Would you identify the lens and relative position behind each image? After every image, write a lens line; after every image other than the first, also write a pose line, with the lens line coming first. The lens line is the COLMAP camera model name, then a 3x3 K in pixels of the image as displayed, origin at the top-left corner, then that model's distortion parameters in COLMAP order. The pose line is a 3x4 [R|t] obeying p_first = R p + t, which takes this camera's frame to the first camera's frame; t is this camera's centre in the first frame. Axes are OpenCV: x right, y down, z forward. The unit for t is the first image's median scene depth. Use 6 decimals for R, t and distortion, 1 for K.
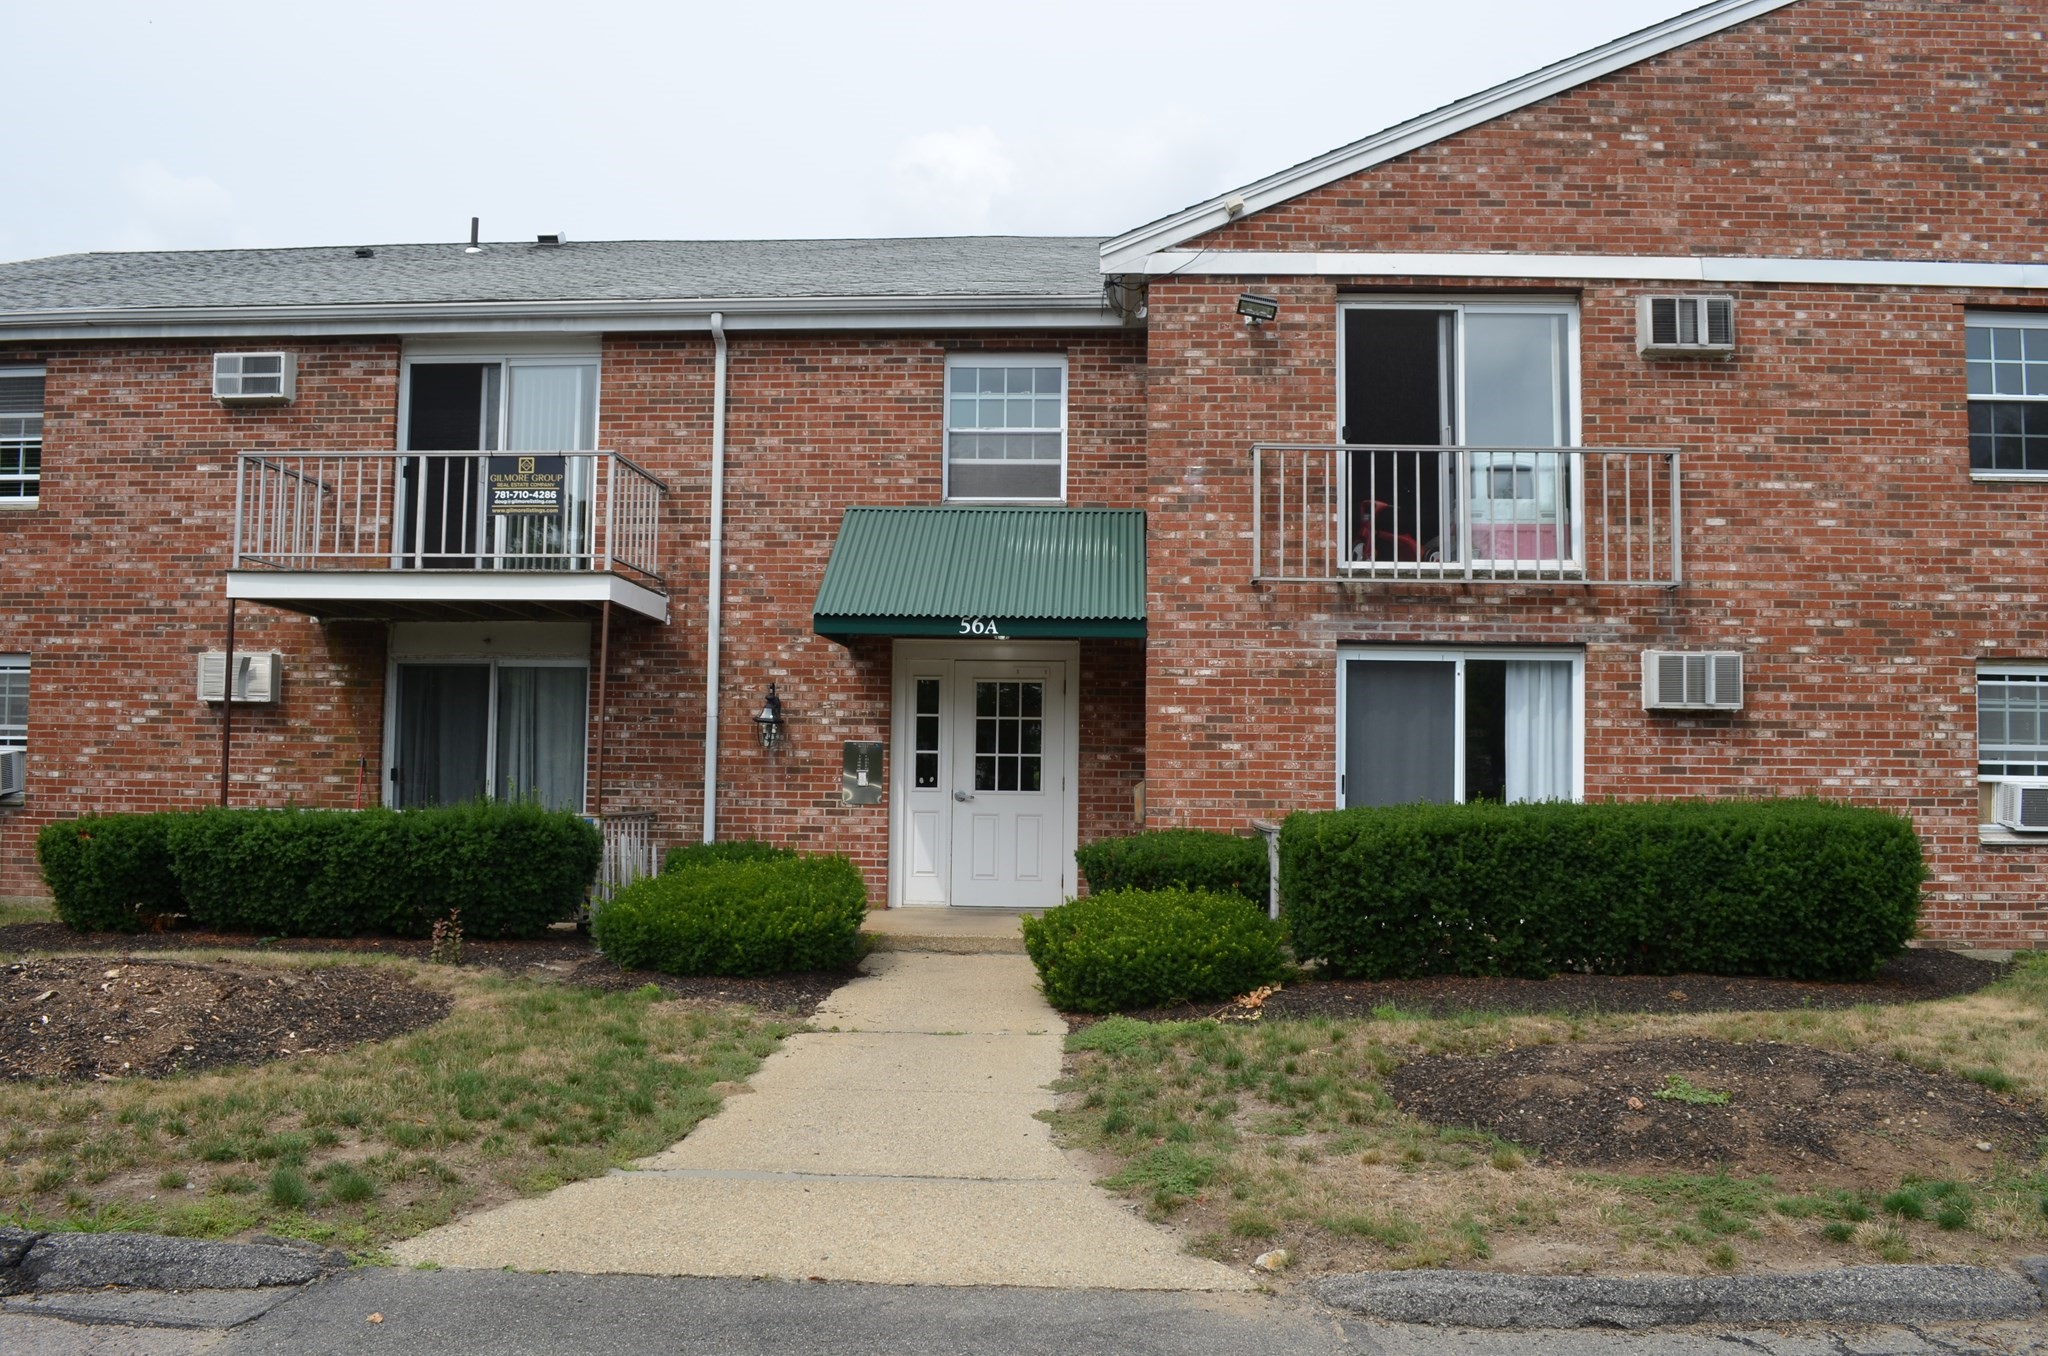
lens RADIAL K [[1525.3, 0, 1024.3], [0, 1525.3, 679.6], [0, 0, 1]] dist [-0.044752, -0.002483]
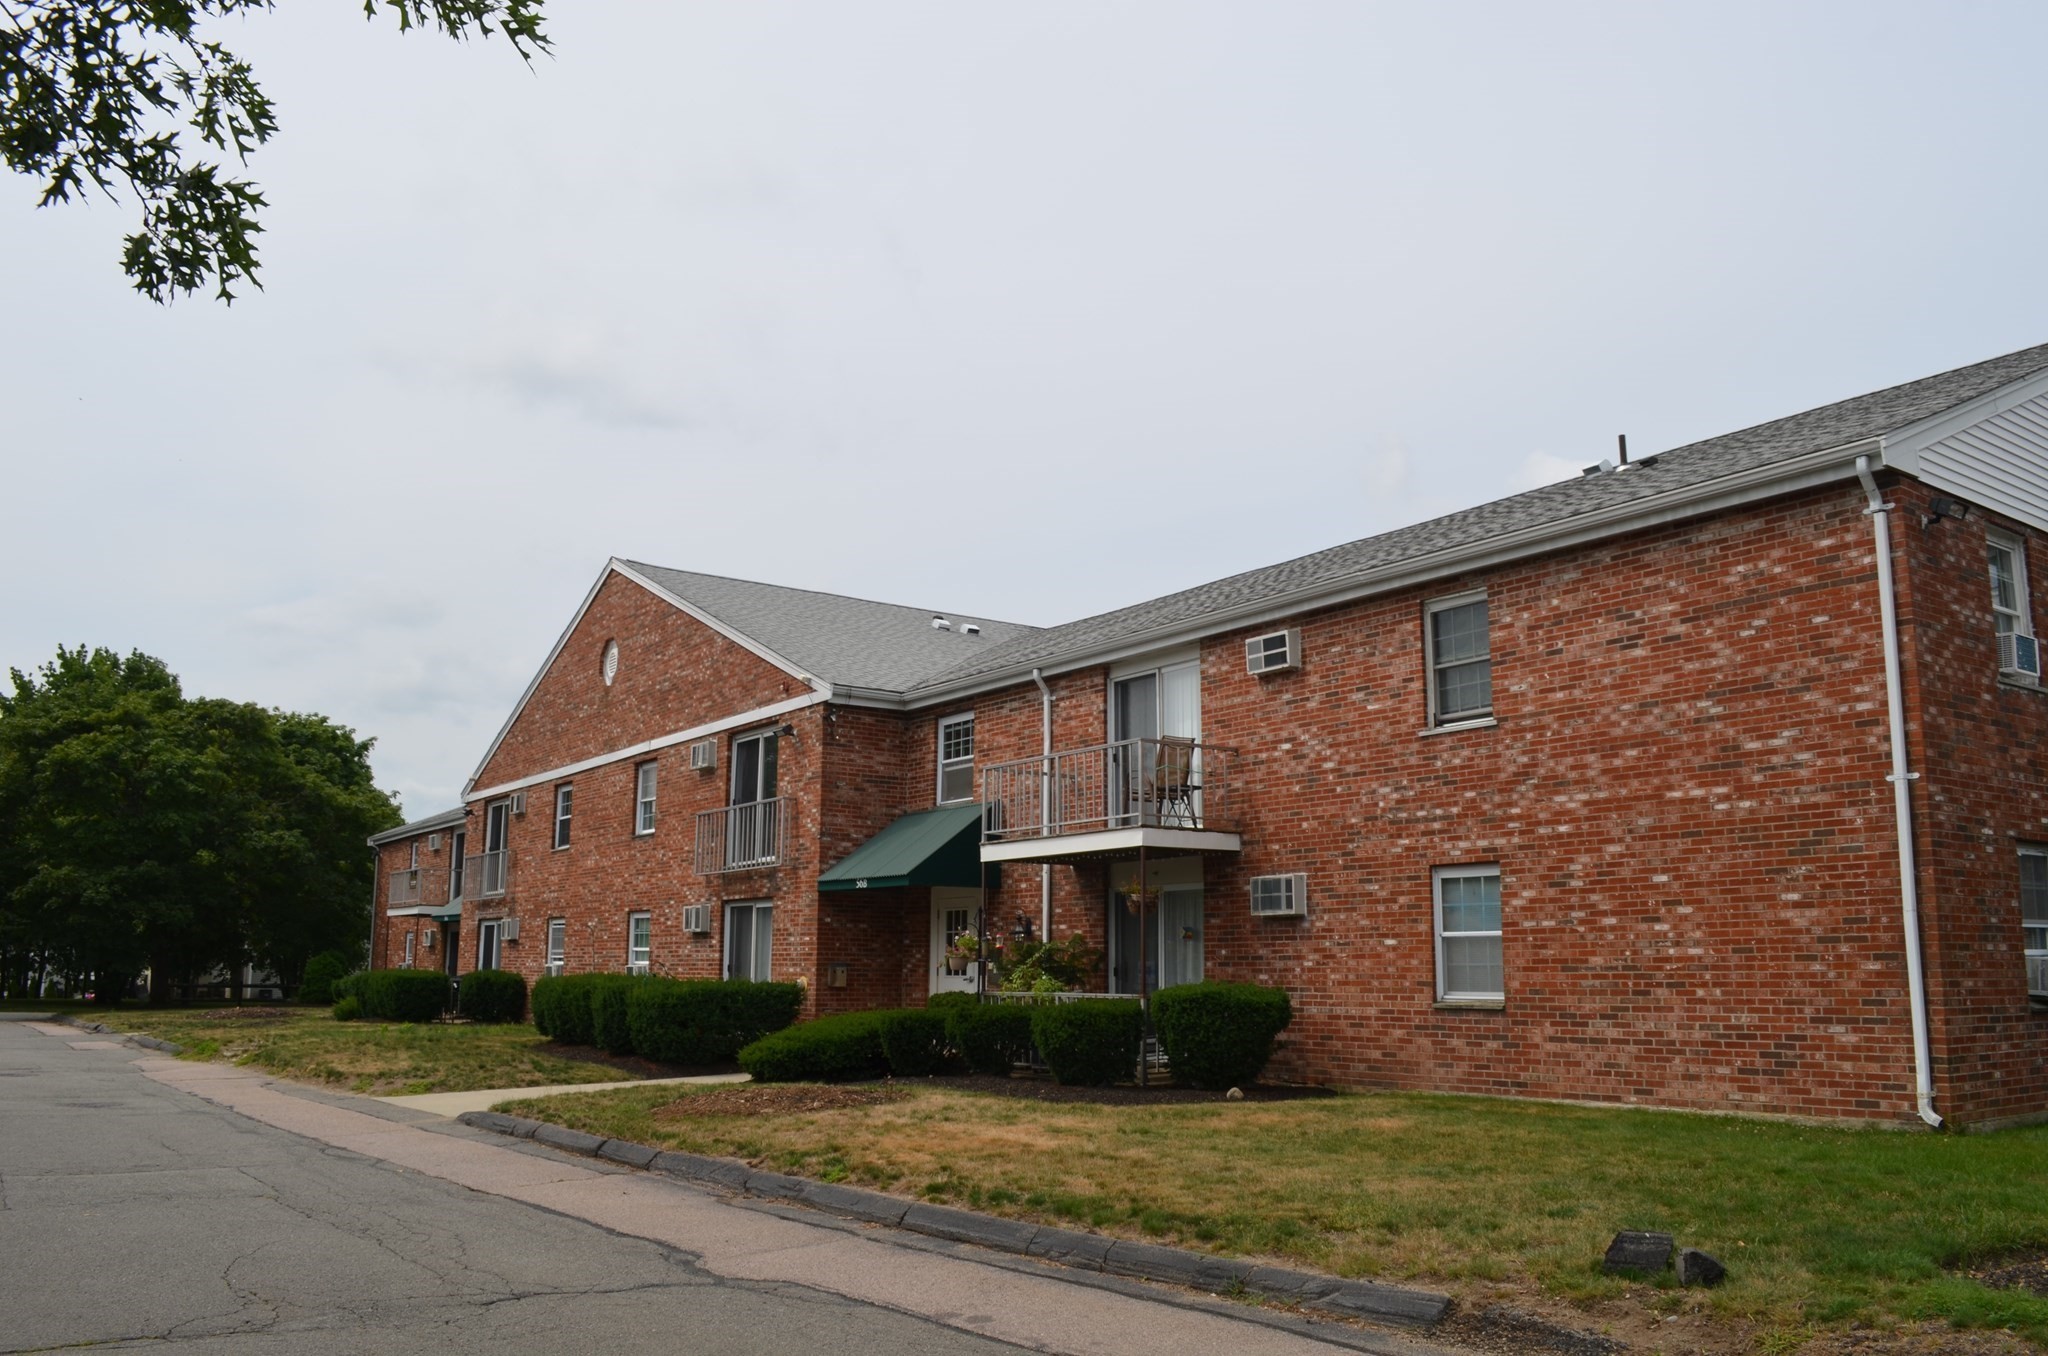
lens RADIAL K [[1614.5, 0, 1023.9], [0, 1614.5, 681.8], [0, 0, 1]] dist [-0.079159, 0.007211]
pose [[0.648023, -0.154102, -0.745868, 0.414712], [0.066668, 0.987035, -0.146007, 0.005298], [0.758697, 0.044890, 0.649895, -0.033927]]
